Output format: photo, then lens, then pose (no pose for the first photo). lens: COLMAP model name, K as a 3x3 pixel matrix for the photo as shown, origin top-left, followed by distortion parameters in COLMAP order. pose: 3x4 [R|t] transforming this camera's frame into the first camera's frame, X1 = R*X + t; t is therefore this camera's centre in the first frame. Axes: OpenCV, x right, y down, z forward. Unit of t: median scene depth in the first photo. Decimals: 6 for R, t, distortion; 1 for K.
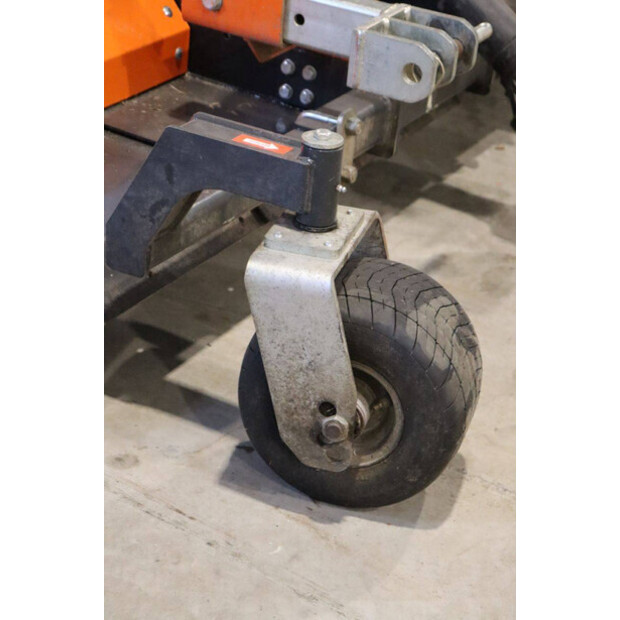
lens RADIAL K [[1450.1, 0, 310.0], [0, 1450.1, 310.0], [0, 0, 1]] dist [0.388195, 0.055358]
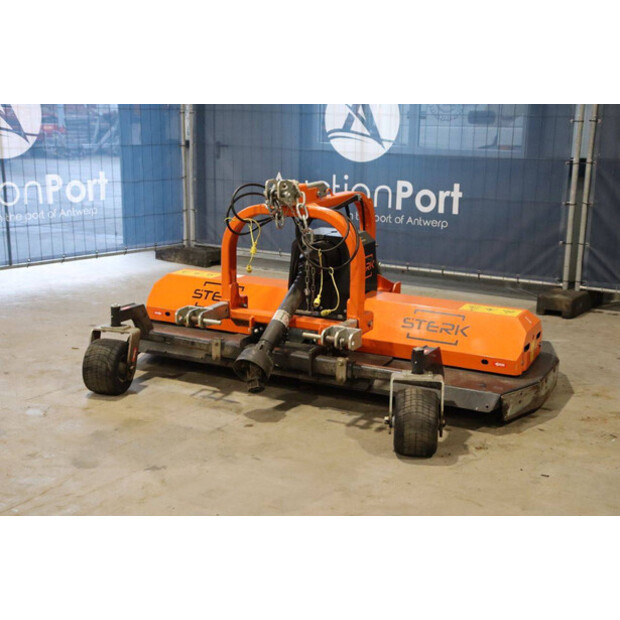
lens RADIAL K [[883.8, 0, 307.9], [0, 883.8, 327.0], [0, 0, 1]] dist [0.046884, 0.101394]
pose [[0.046137, 0.167318, -0.984823, 2.600428], [-0.480636, 0.867973, 0.124949, -0.654278], [0.875705, 0.467577, 0.120465, 1.171643]]
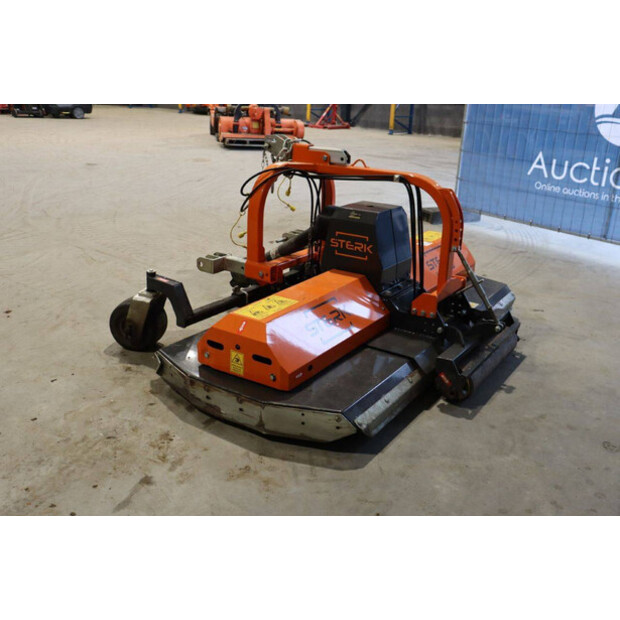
lens RADIAL K [[635.1, 0, 310.0], [0, 635.1, 310.0], [0, 0, 1]] dist [-0.100994, 0.169846]
pose [[-0.989712, -0.139665, 0.031032, -0.083397], [-0.069997, 0.661852, 0.746360, -1.840615], [-0.124779, 0.736509, -0.664819, 2.992461]]
